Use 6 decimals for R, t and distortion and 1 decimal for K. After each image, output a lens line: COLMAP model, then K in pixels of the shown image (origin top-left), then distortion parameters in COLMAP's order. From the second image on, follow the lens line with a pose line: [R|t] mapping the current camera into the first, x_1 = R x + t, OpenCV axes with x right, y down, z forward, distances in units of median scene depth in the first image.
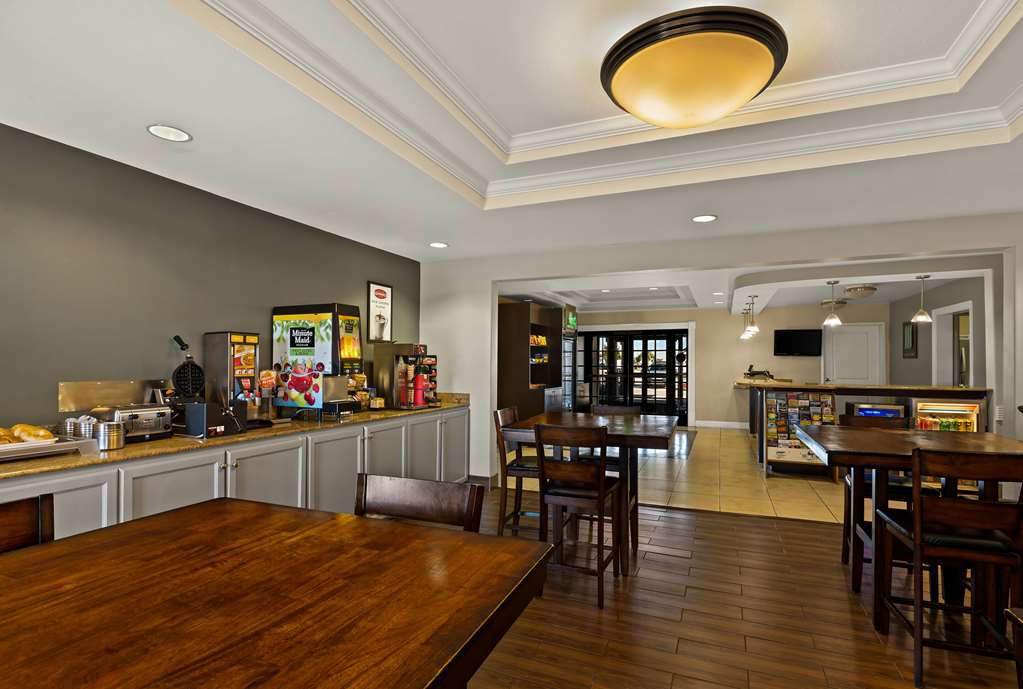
lens RADIAL K [[496.1, 0, 511.2], [0, 496.1, 352.6], [0, 0, 1]] dist [-0.000235, 0.000793]
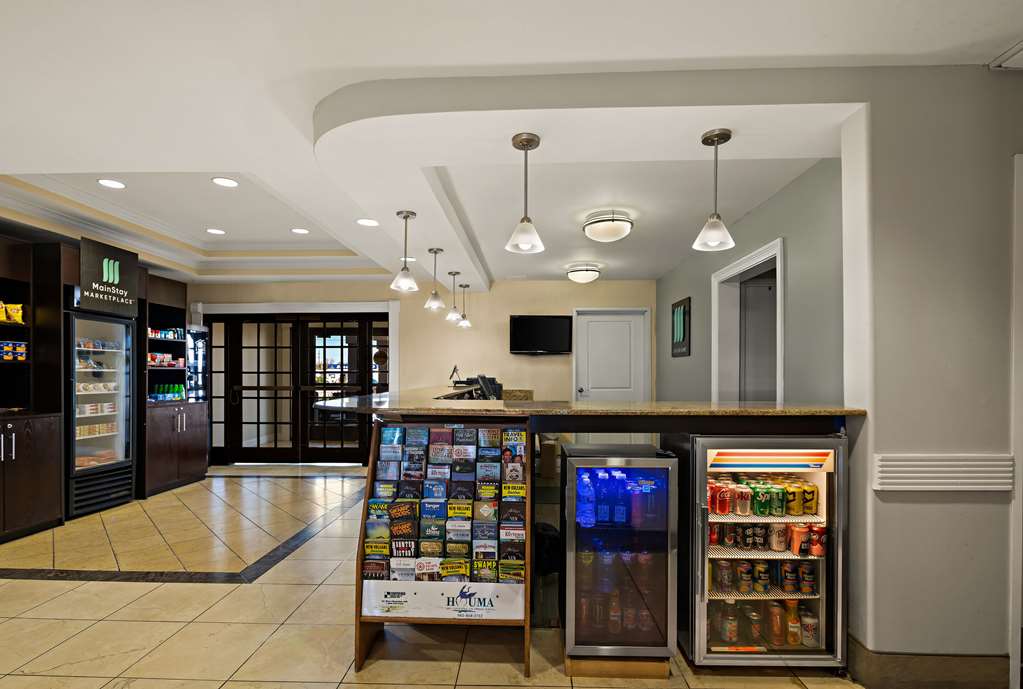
lens RADIAL K [[496.1, 0, 509.4], [0, 496.1, 375.1], [0, 0, 1]] dist [-0.000235, 0.000793]
pose [[0.936184, -0.001821, 0.351505, 0.492633], [-0.004311, 0.999852, 0.016661, 0.035283], [-0.351483, -0.017113, 0.936038, 0.633976]]
